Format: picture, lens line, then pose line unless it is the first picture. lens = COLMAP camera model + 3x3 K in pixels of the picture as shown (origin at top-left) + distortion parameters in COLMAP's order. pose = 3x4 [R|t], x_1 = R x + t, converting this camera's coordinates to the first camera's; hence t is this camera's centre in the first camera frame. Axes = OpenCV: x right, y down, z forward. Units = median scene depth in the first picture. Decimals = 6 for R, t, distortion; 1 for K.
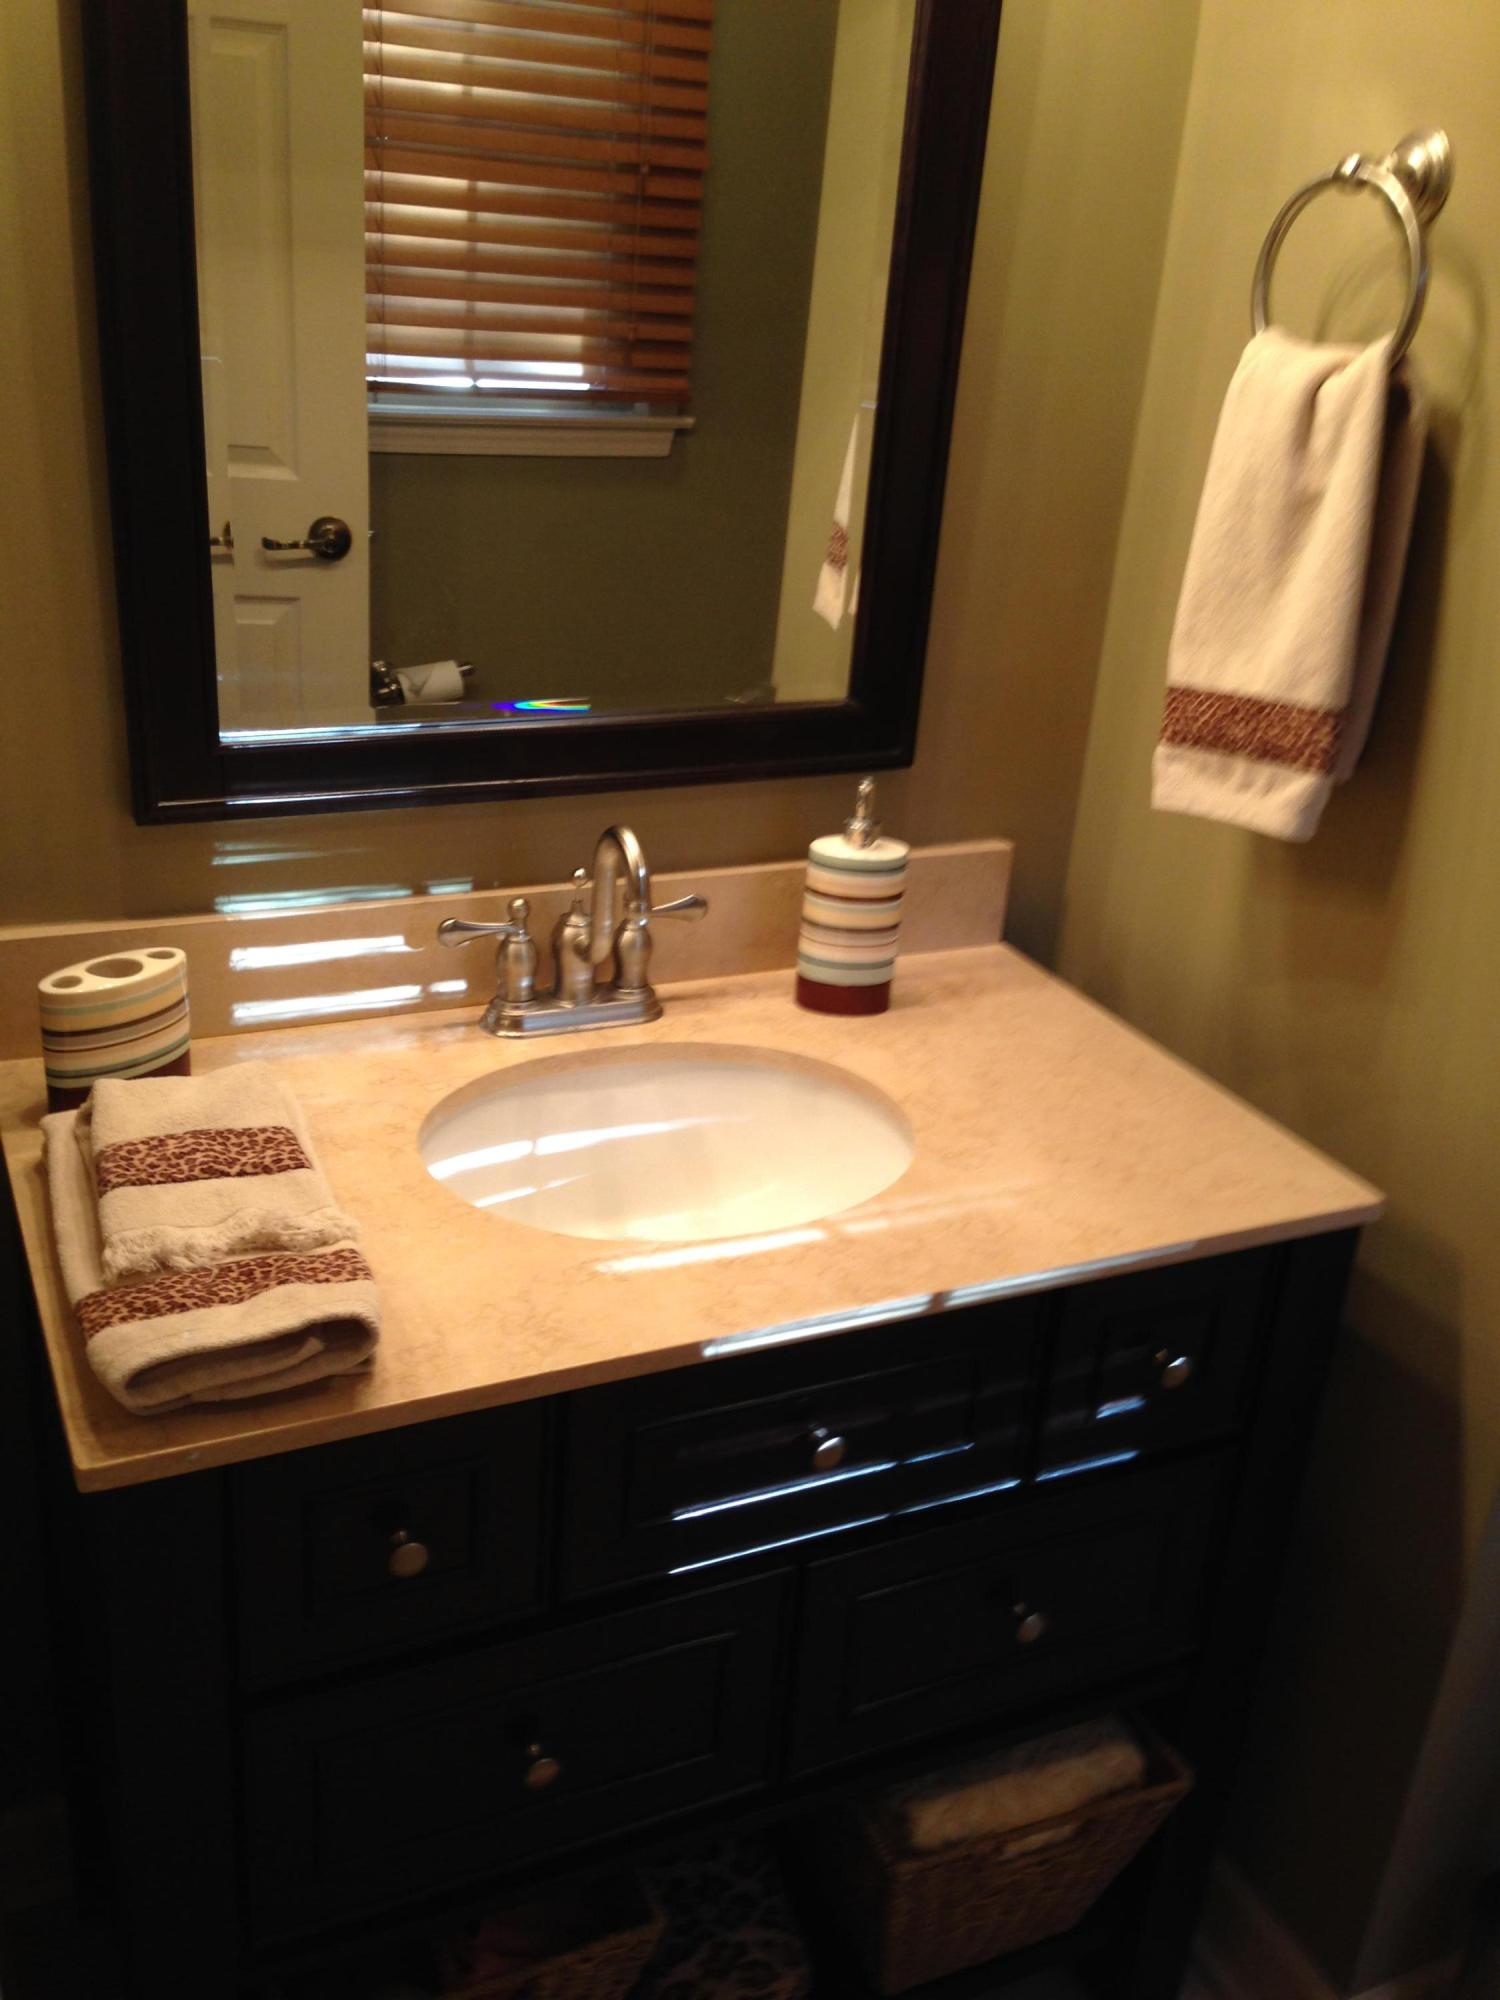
lens RADIAL K [[1907.6, 0, 753.2], [0, 1907.6, 1007.1], [0, 0, 1]] dist [0.160981, -0.323574]
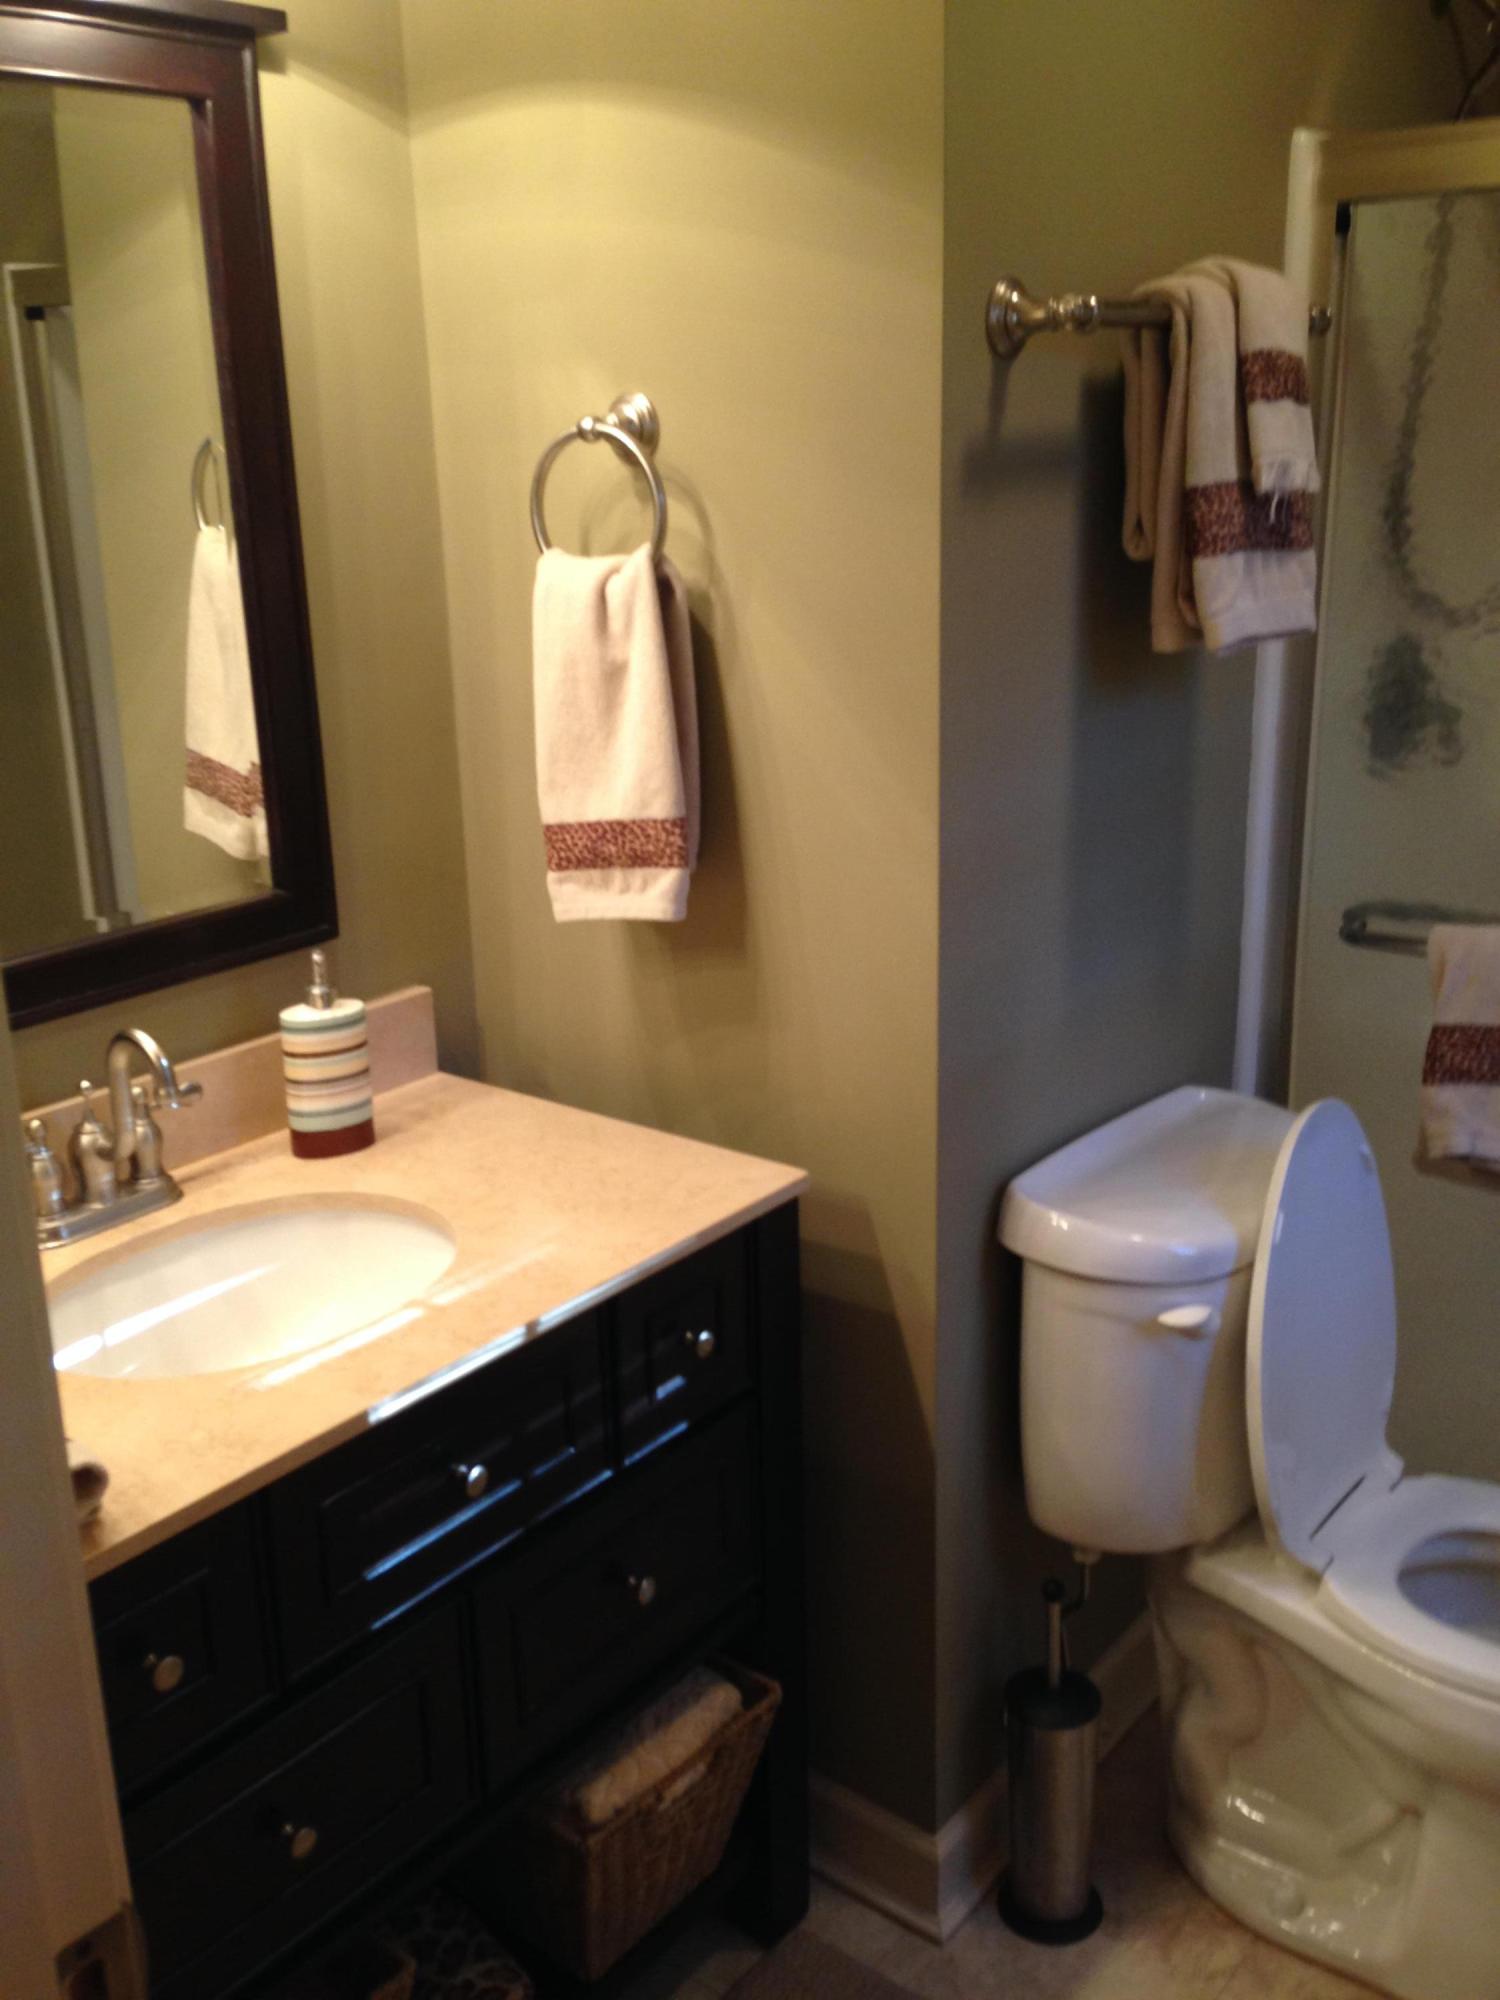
lens RADIAL K [[1898.0, 0, 753.8], [0, 1898.0, 1002.6], [0, 0, 1]] dist [0.141828, -0.217837]
pose [[0.888898, -0.221401, 0.401050, -0.183173], [0.264477, 0.962842, -0.054654, 0.046975], [-0.374048, 0.154650, 0.914424, -0.165350]]
